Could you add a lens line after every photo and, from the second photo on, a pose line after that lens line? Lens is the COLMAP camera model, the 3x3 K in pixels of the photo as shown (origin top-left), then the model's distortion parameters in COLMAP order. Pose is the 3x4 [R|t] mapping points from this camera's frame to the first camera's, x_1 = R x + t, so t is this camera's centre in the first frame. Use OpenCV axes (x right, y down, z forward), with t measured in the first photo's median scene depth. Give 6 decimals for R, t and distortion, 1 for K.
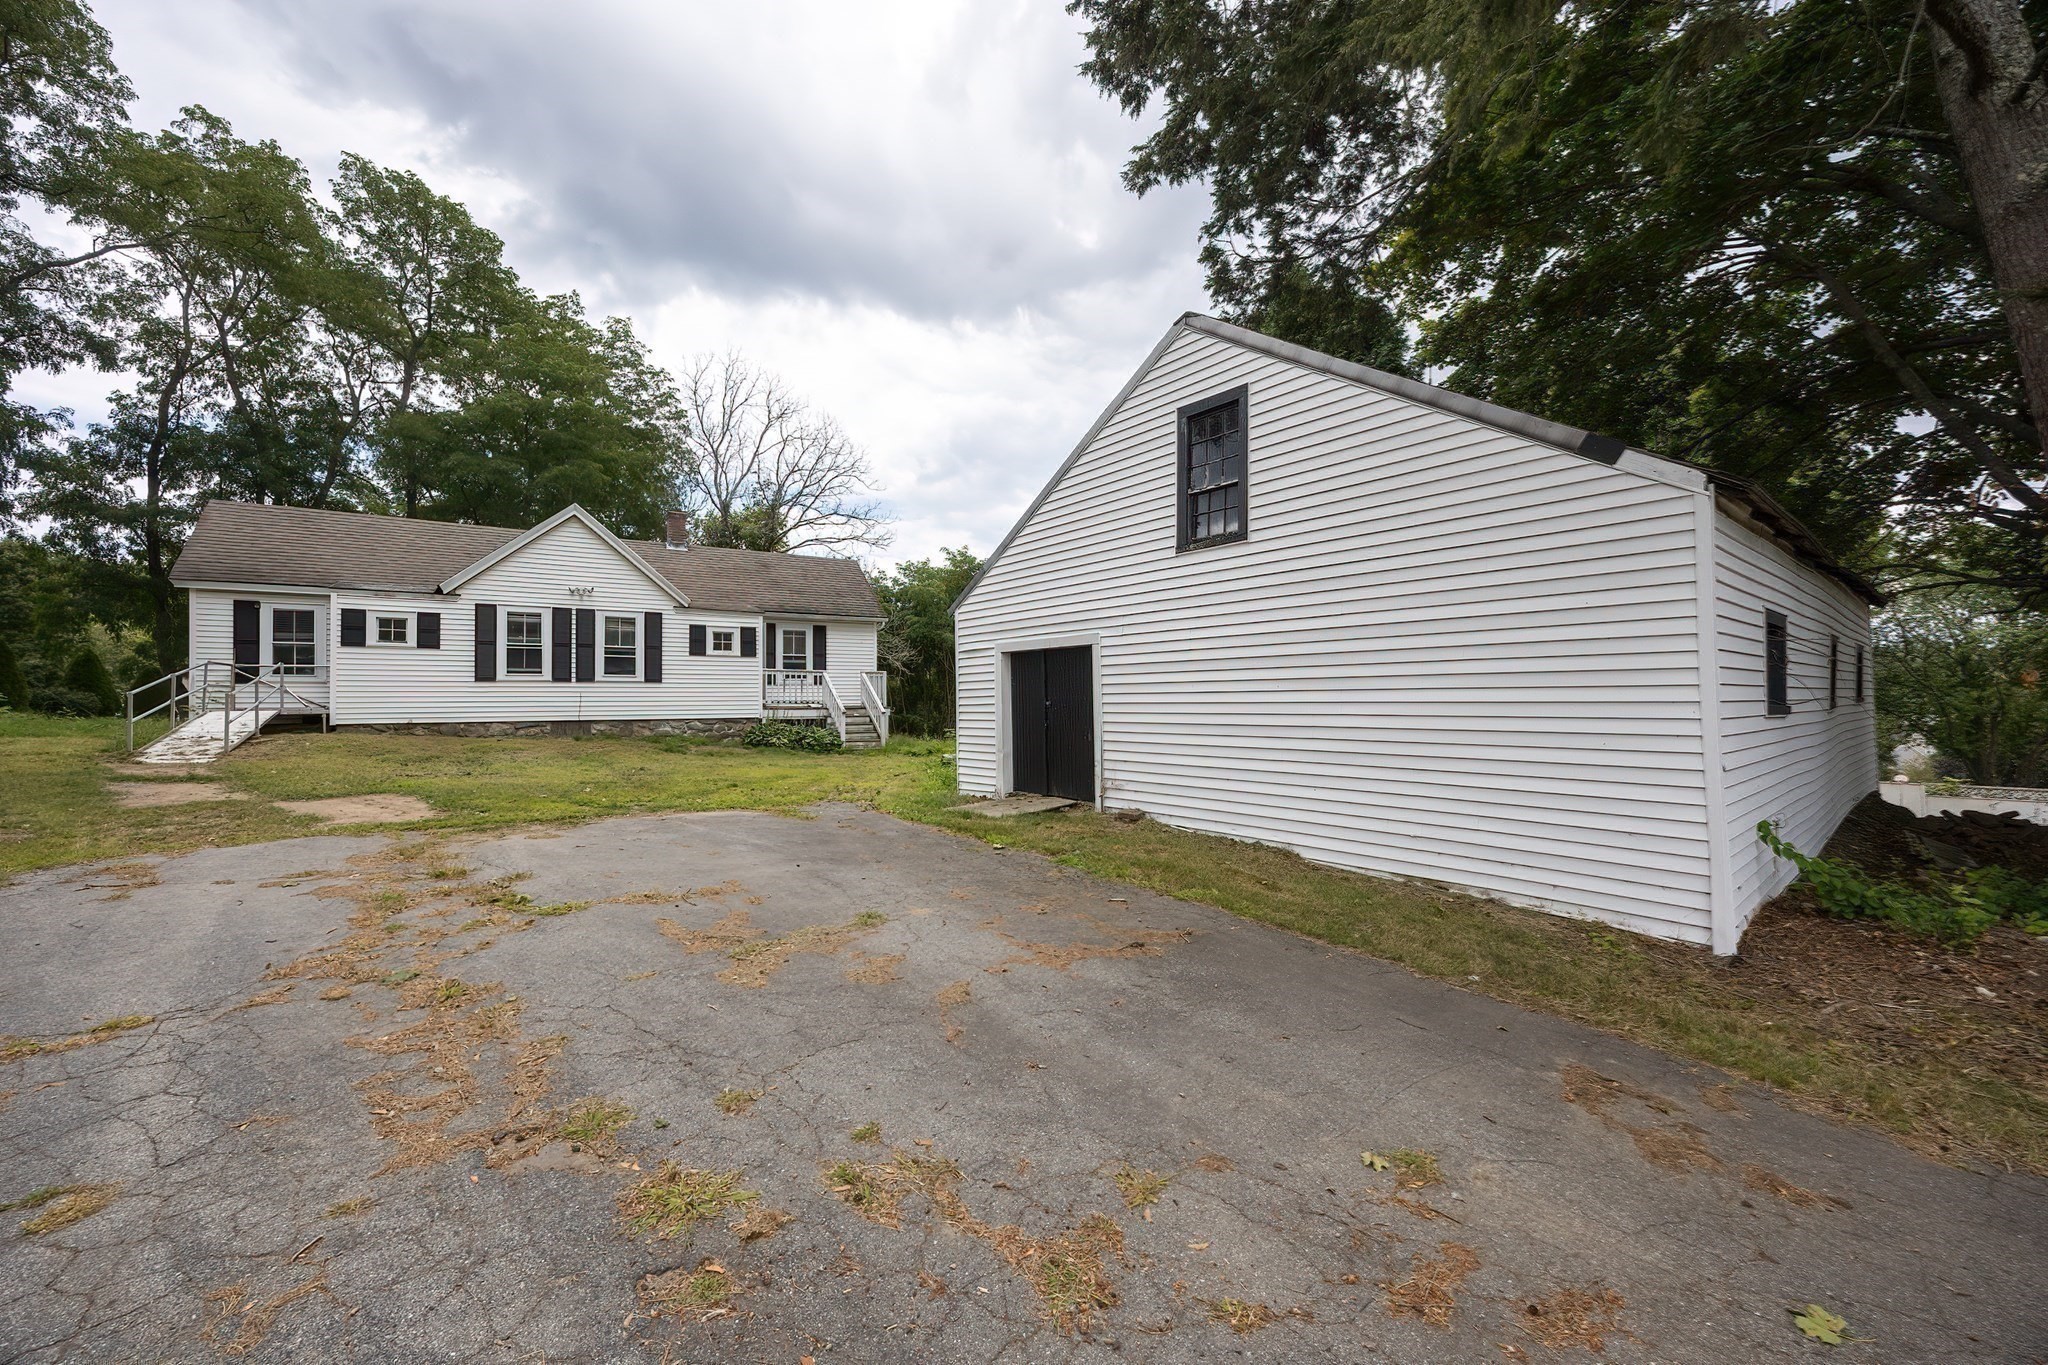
lens RADIAL K [[828.2, 0, 1022.3], [0, 828.2, 682.2], [0, 0, 1]] dist [0.002163, -0.001295]
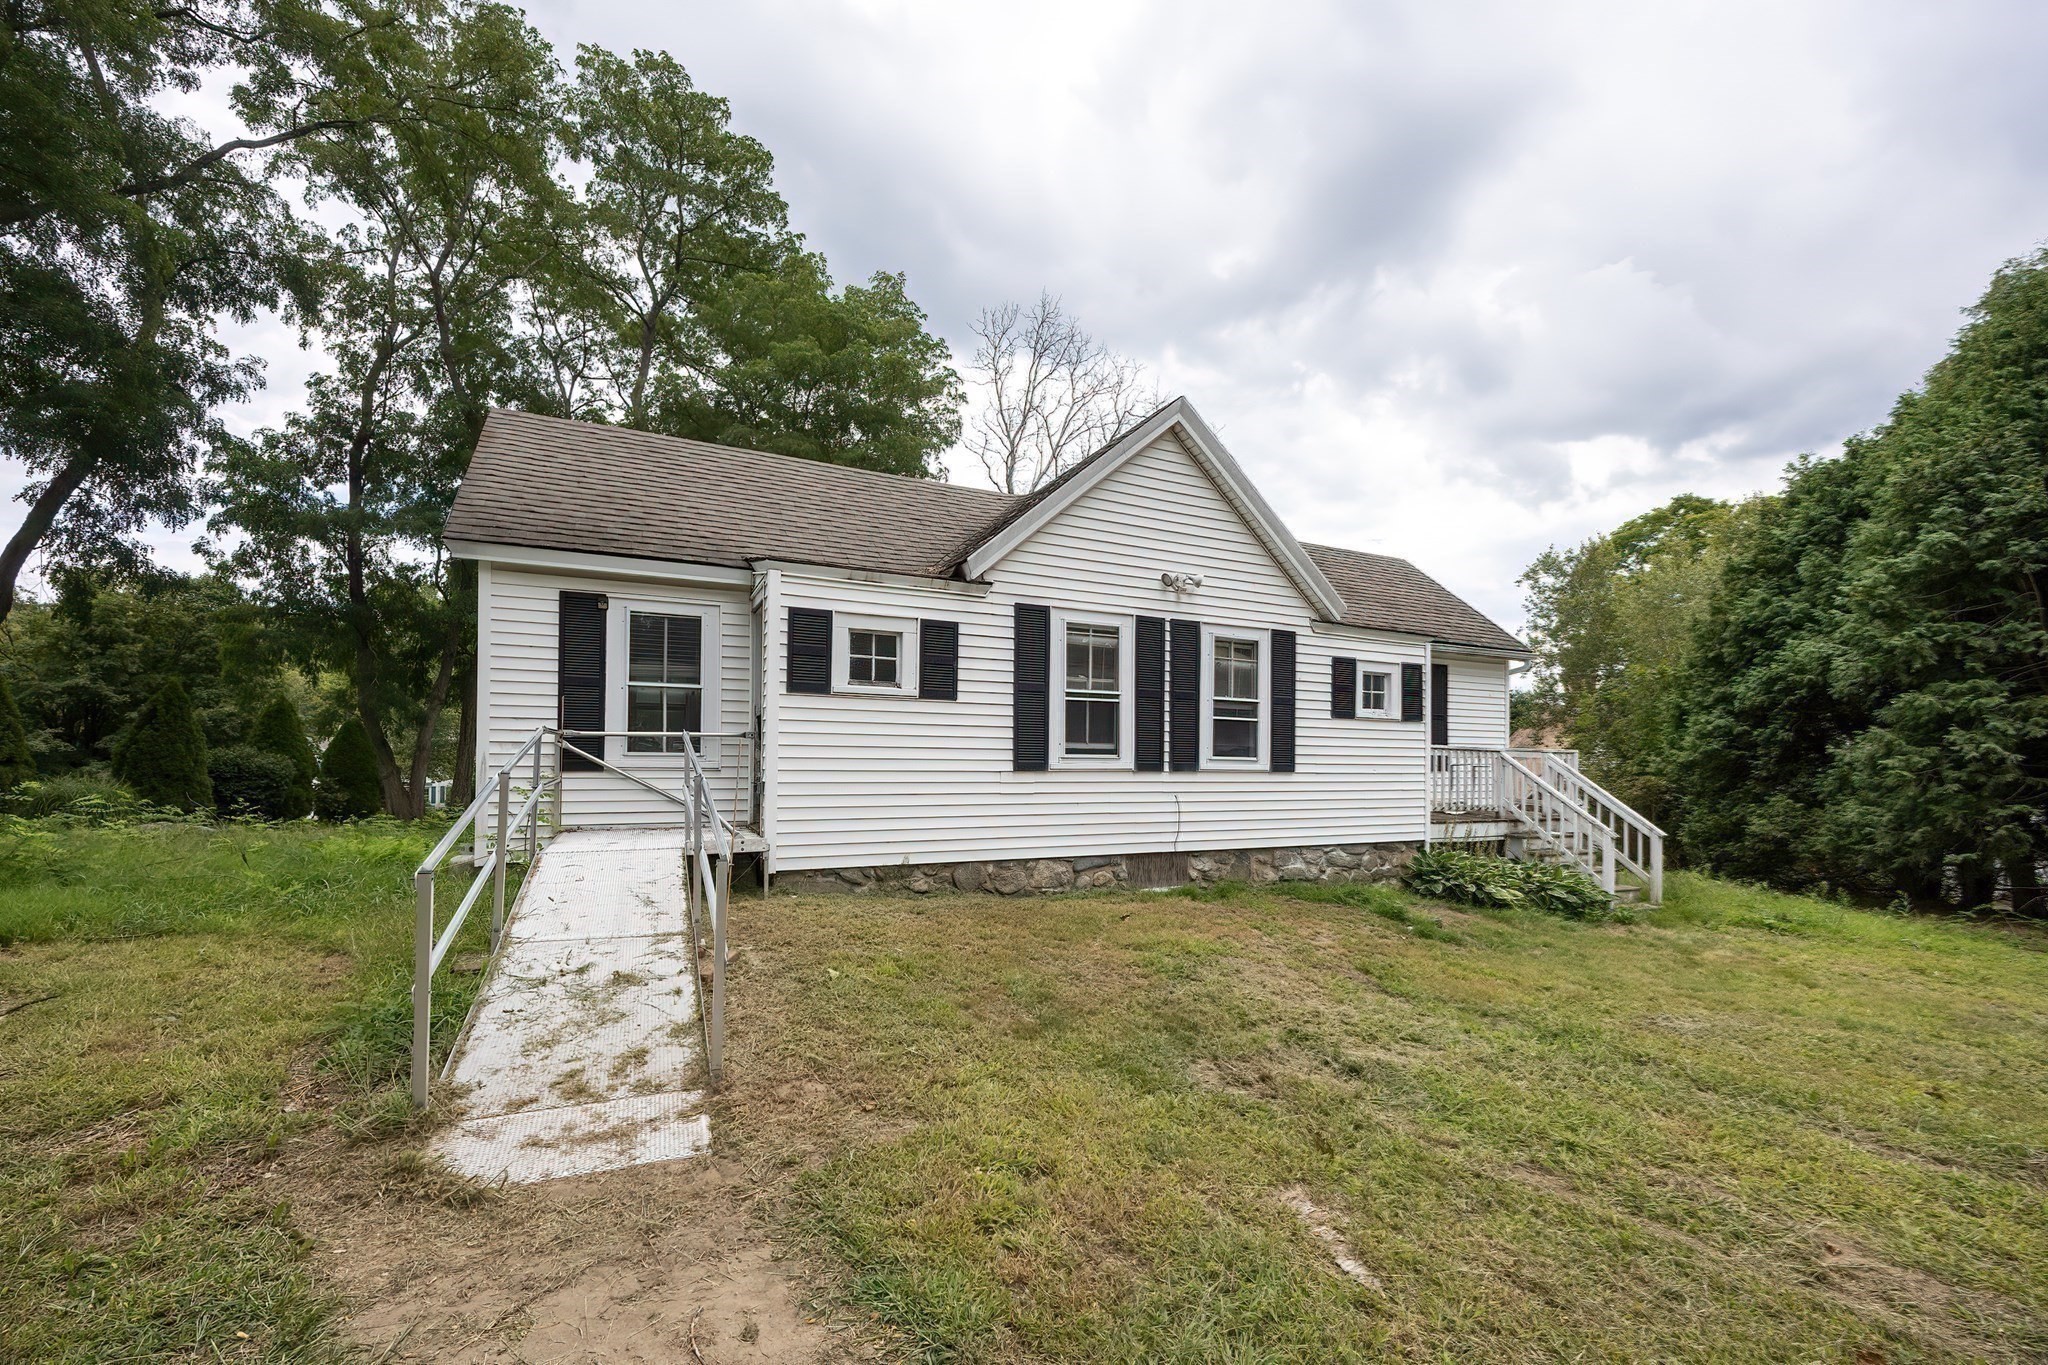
lens RADIAL K [[828.2, 0, 1002.2], [0, 828.2, 745.4], [0, 0, 1]] dist [0.002163, -0.001295]
pose [[0.991340, 0.016606, -0.130267, -0.552099], [-0.015272, 0.999820, 0.011233, -0.018909], [0.130430, -0.009147, 0.991415, 0.491670]]
